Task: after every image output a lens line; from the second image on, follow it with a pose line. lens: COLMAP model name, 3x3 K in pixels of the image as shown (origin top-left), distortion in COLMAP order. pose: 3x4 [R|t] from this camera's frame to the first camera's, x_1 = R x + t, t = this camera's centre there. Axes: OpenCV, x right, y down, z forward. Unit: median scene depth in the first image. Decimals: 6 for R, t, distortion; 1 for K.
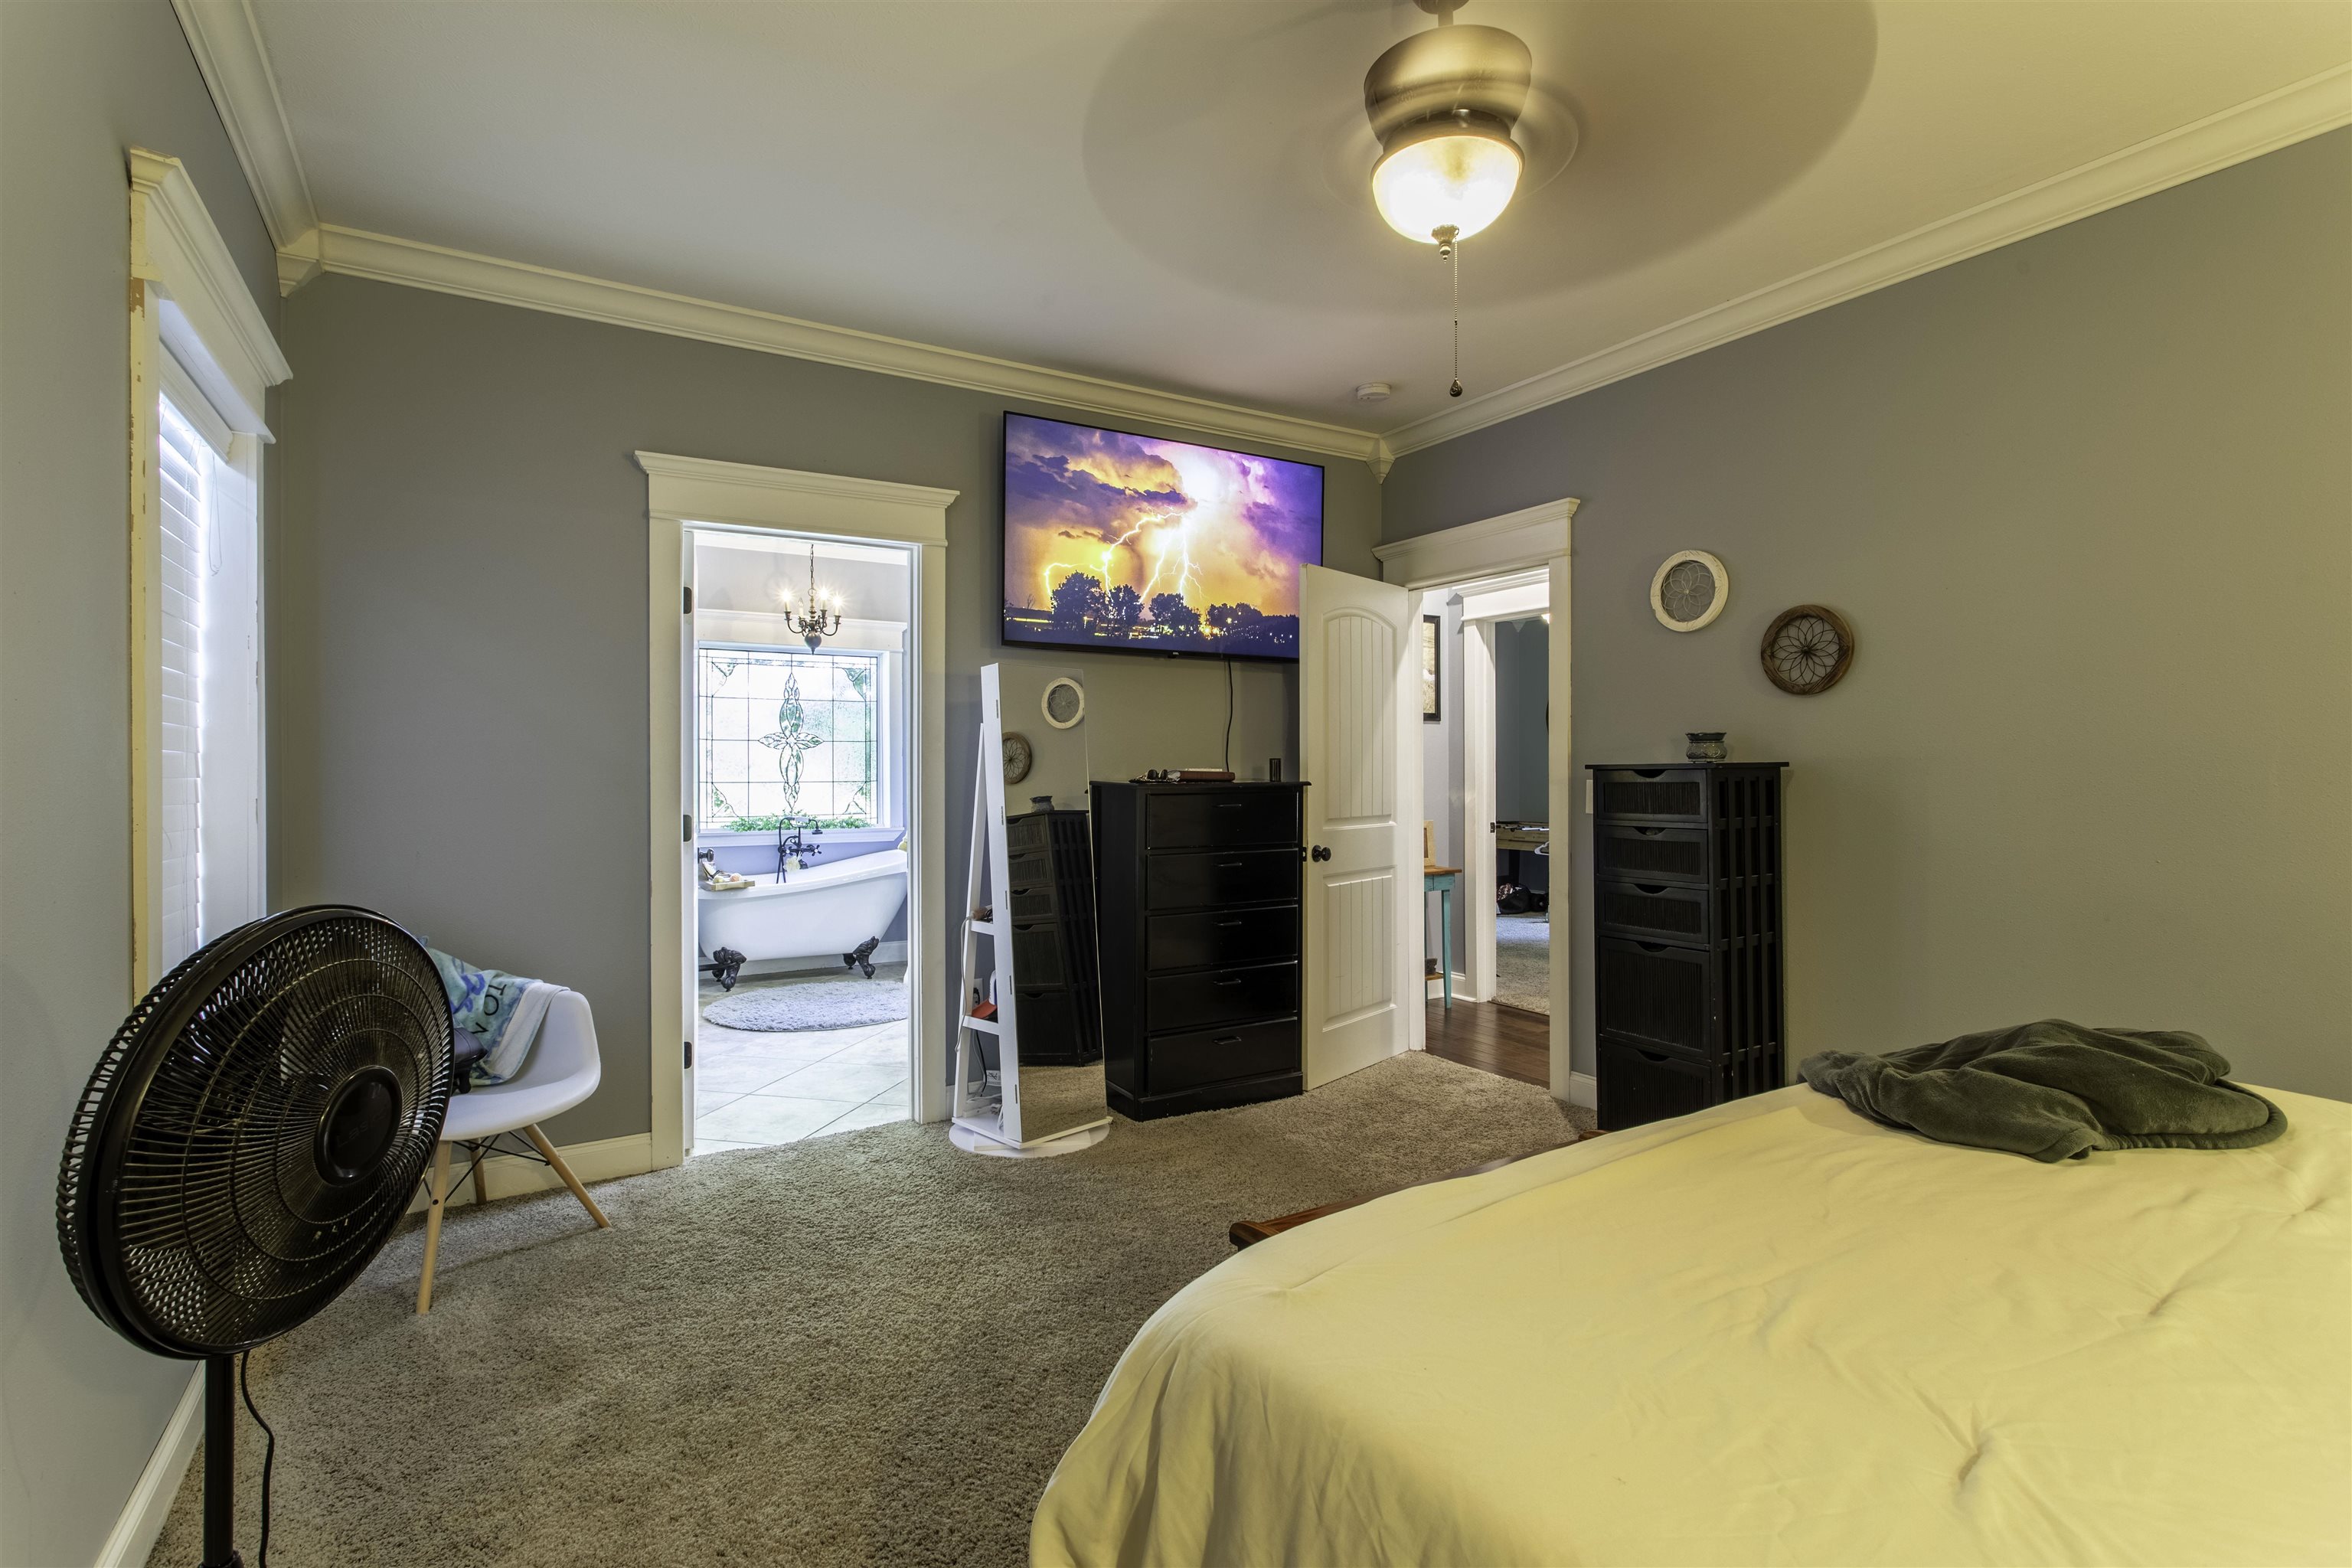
lens RADIAL K [[1100.6, 0, 1164.0], [0, 1100.6, 768.1], [0, 0, 1]] dist [0.003996, 0.001030]
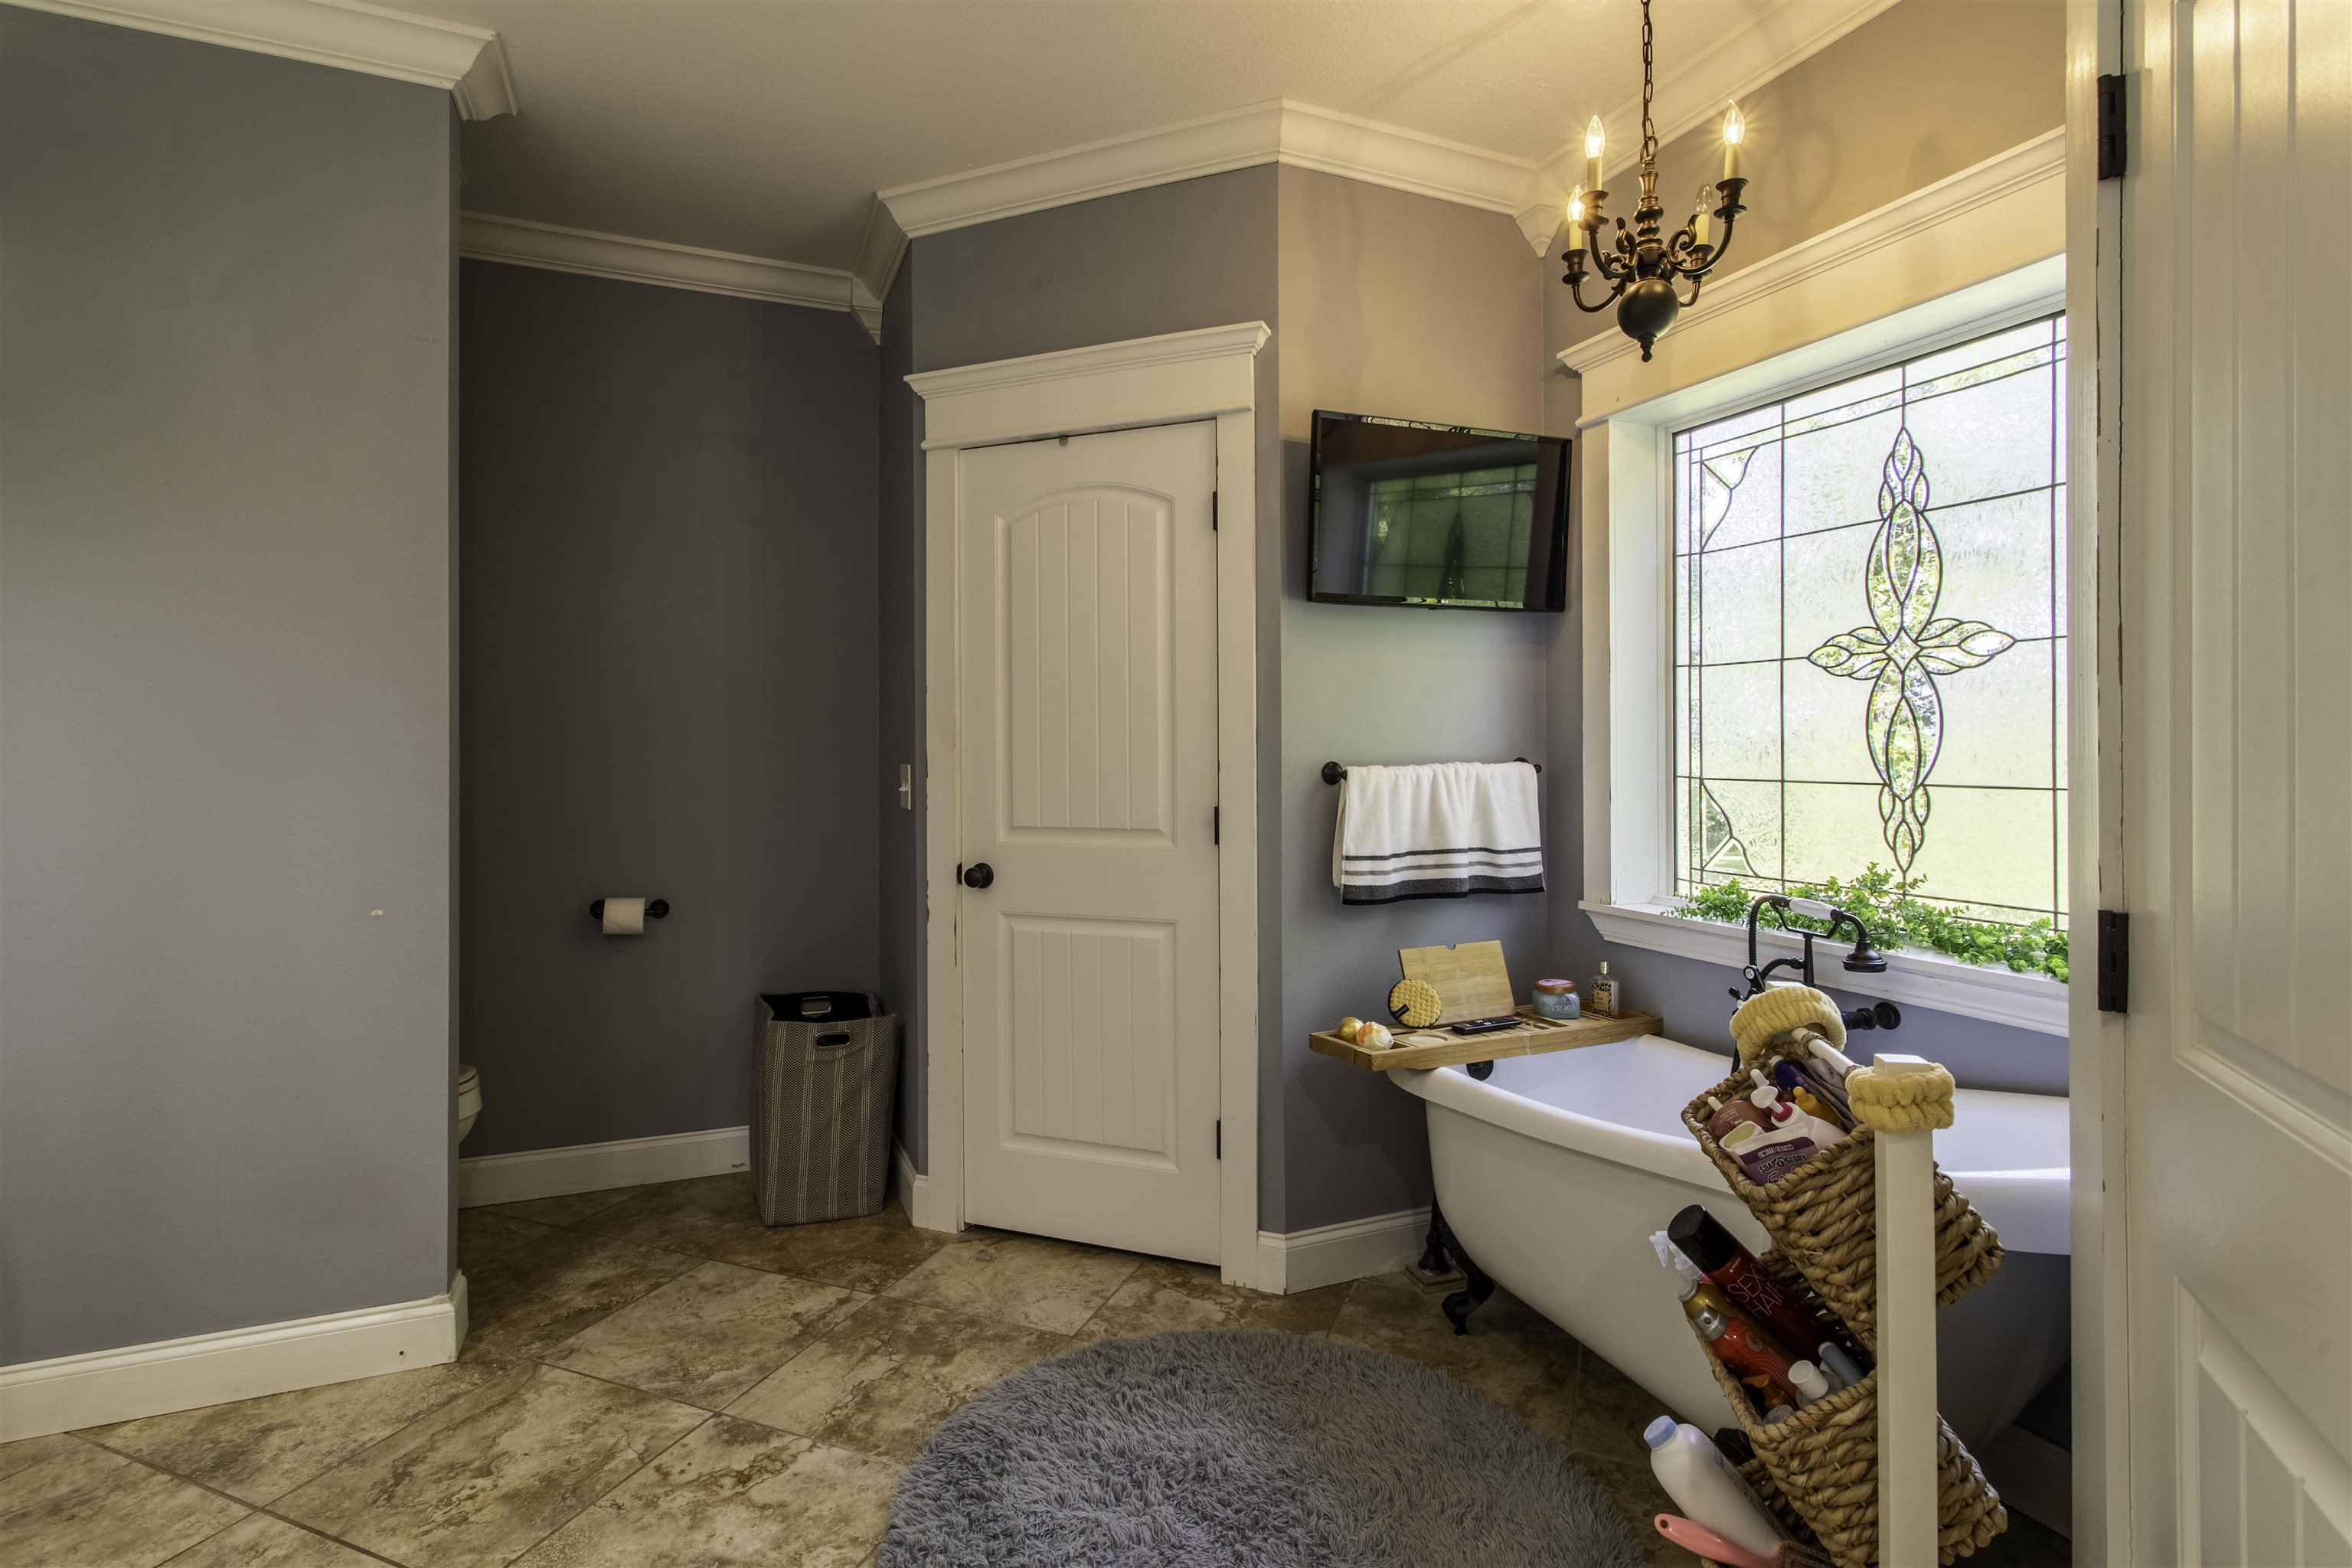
lens RADIAL K [[1146.6, 0, 1147.6], [0, 1146.6, 743.5], [0, 0, 1]] dist [0.000497, 0.000170]
pose [[-0.158058, -0.000582, -0.987430, 0.008978], [0.006078, 0.999980, -0.001562, 0.000804], [0.987411, -0.006249, -0.158051, 0.868475]]
